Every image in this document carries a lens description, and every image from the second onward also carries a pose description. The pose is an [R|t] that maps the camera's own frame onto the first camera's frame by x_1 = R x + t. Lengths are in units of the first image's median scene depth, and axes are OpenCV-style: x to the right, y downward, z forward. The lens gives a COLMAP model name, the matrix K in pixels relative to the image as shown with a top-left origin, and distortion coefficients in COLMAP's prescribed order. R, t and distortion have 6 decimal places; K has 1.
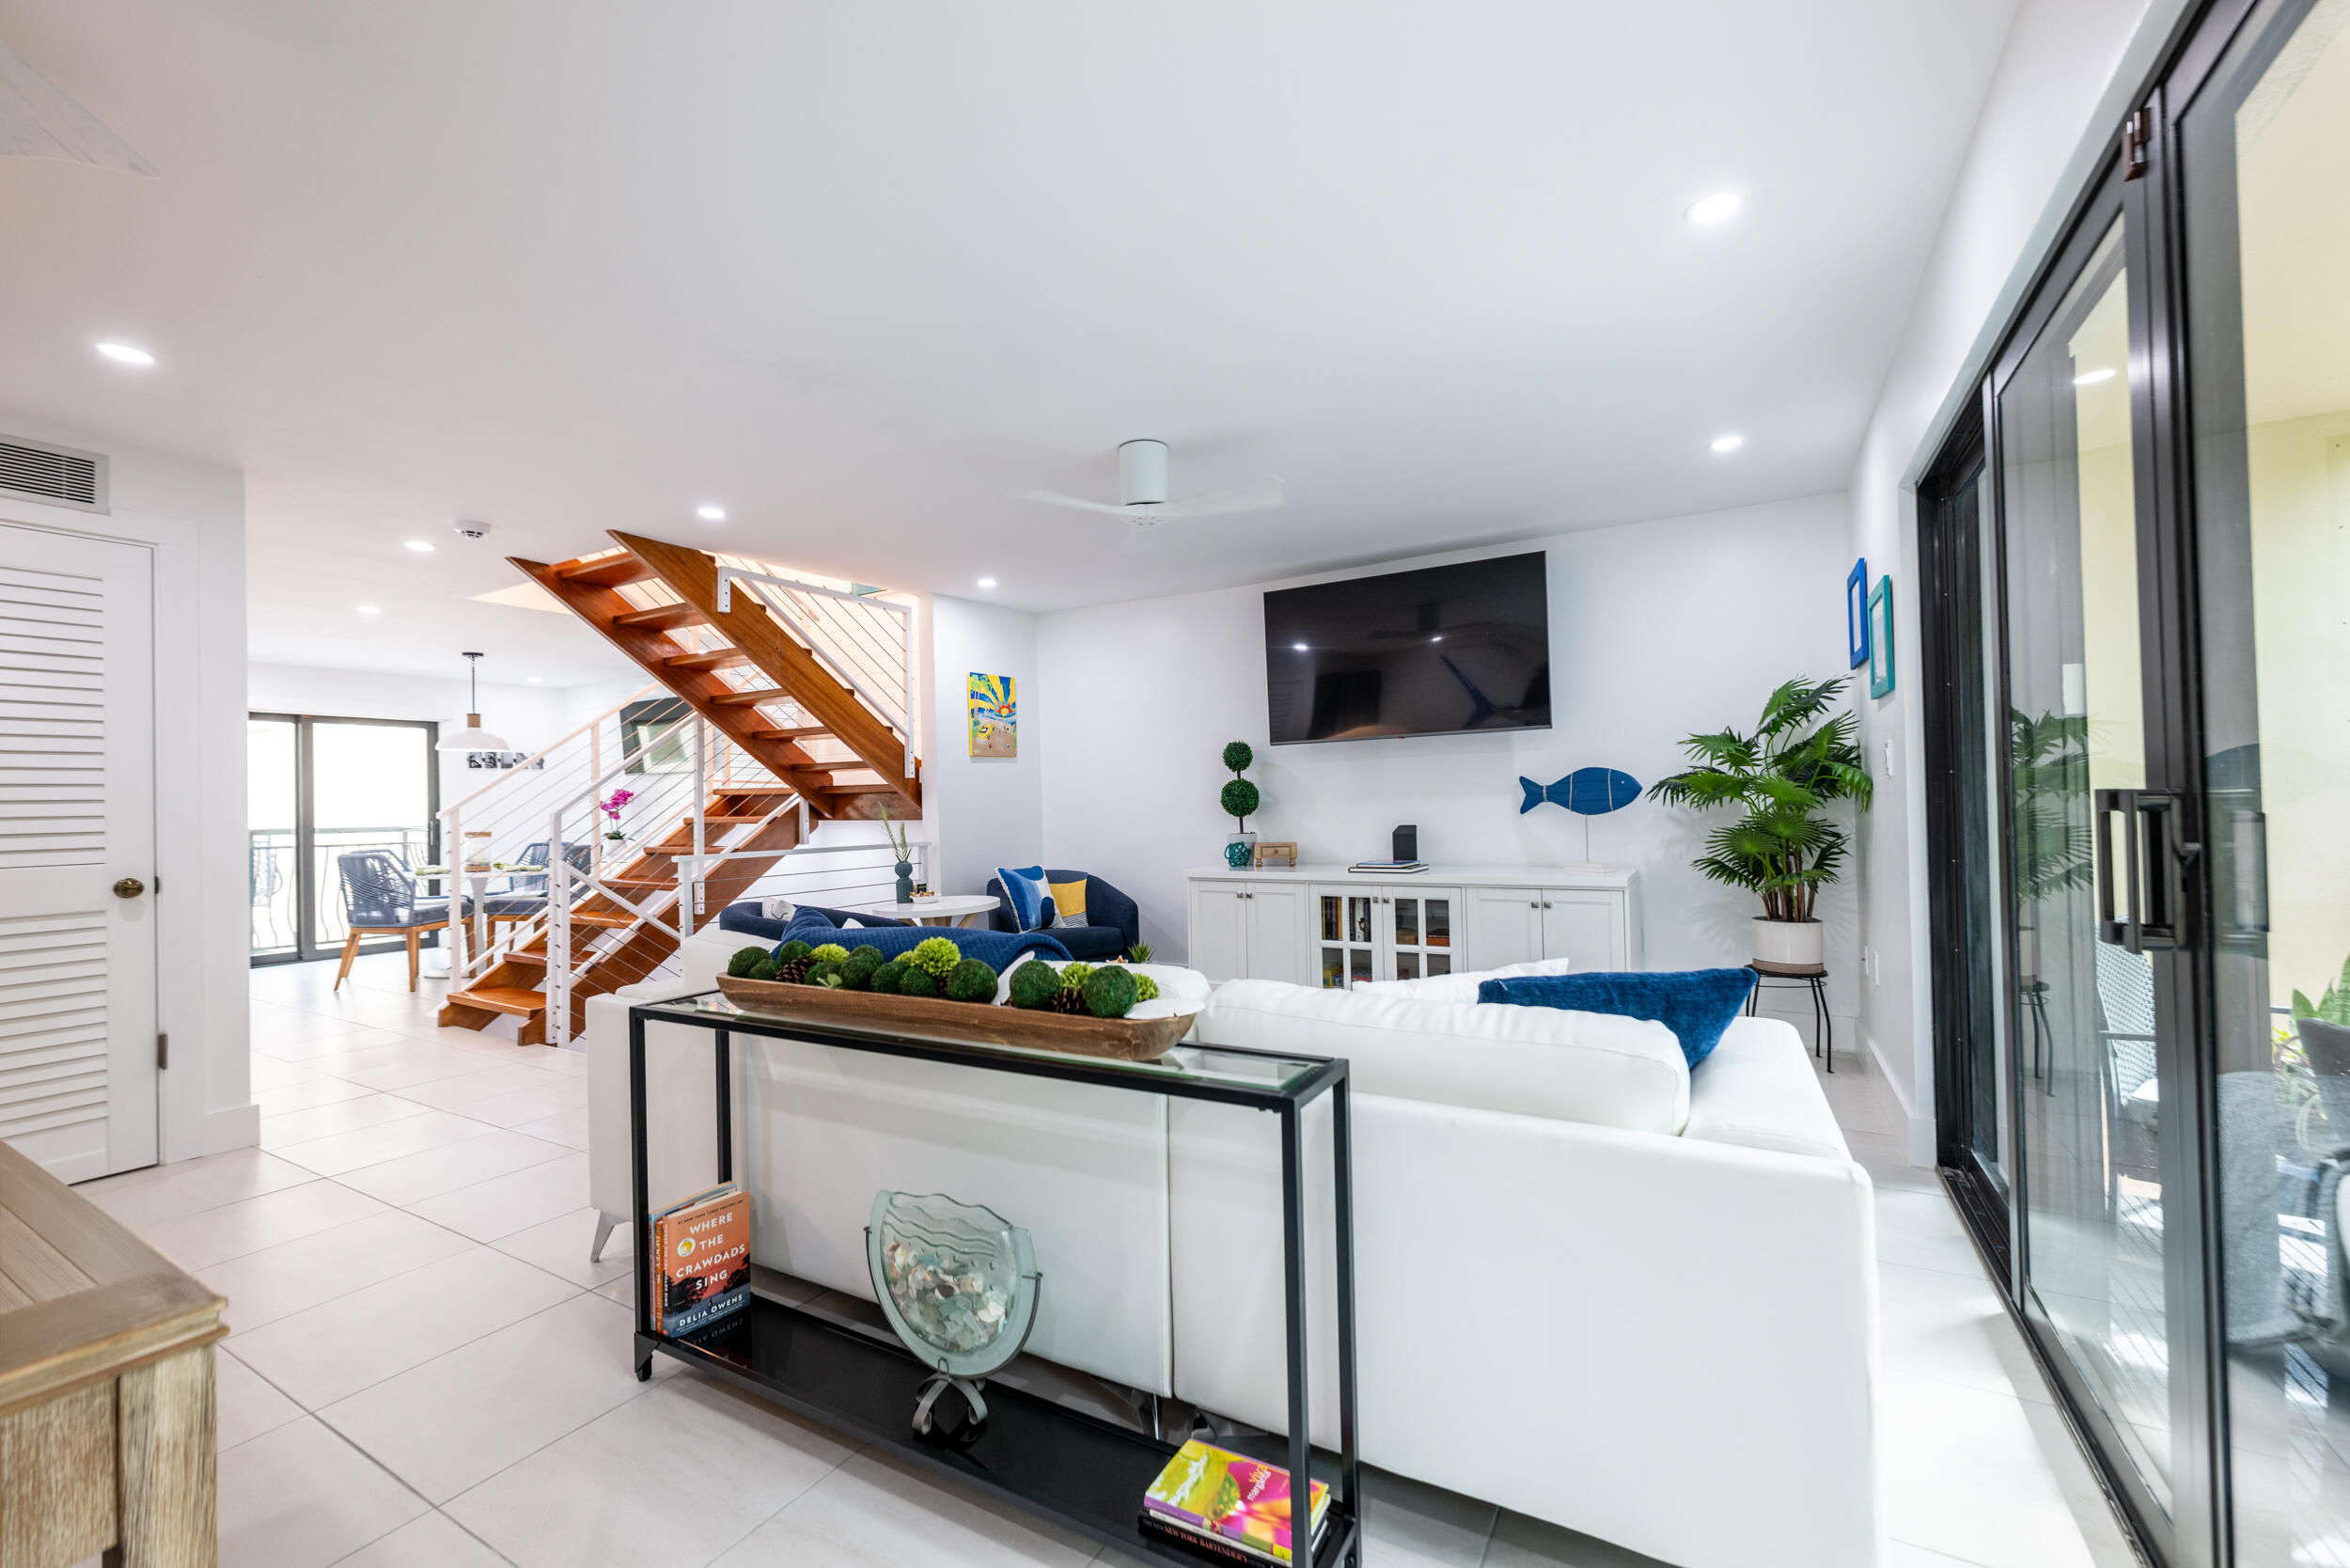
lens RADIAL K [[940.3, 0, 1188.8], [0, 940.3, 791.7], [0, 0, 1]] dist [-0.001065, 0.000108]
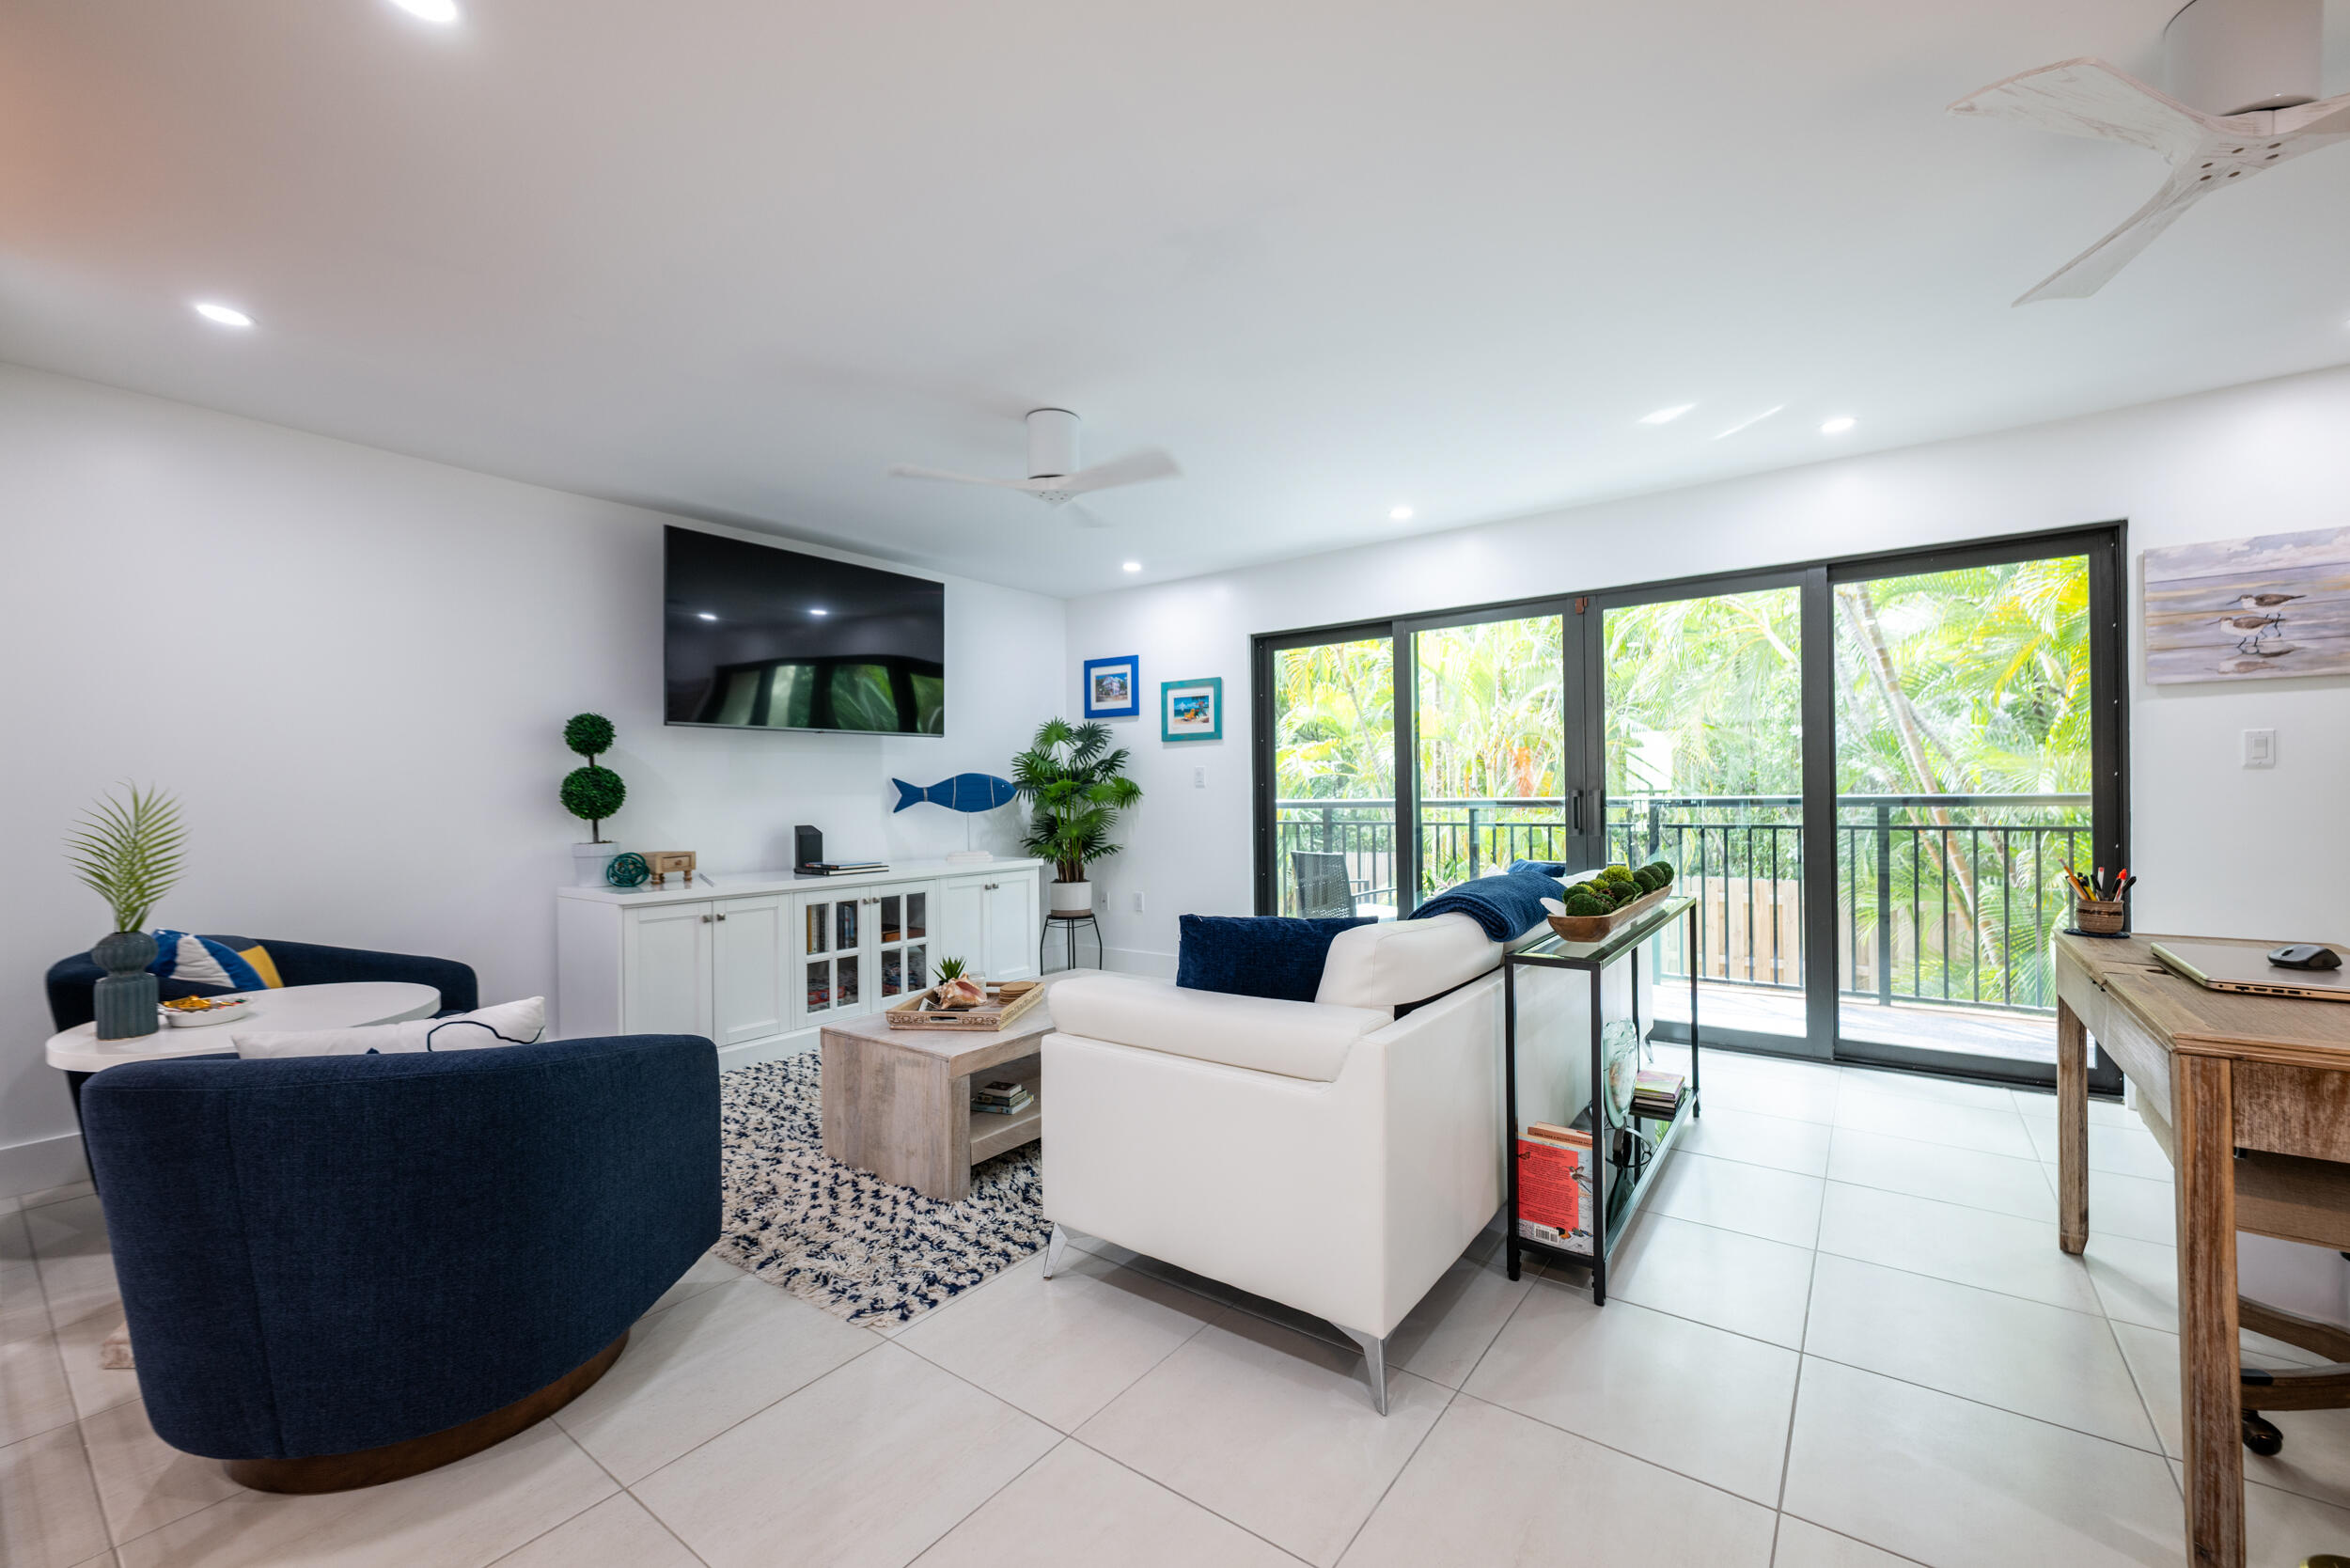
lens RADIAL K [[940.3, 0, 1188.8], [0, 940.3, 791.7], [0, 0, 1]] dist [-0.001065, 0.000108]
pose [[0.120169, 0.021052, 0.992530, -0.704986], [-0.008015, 0.999763, -0.020235, 0.019462], [-0.992721, -0.005524, 0.120309, 0.549278]]
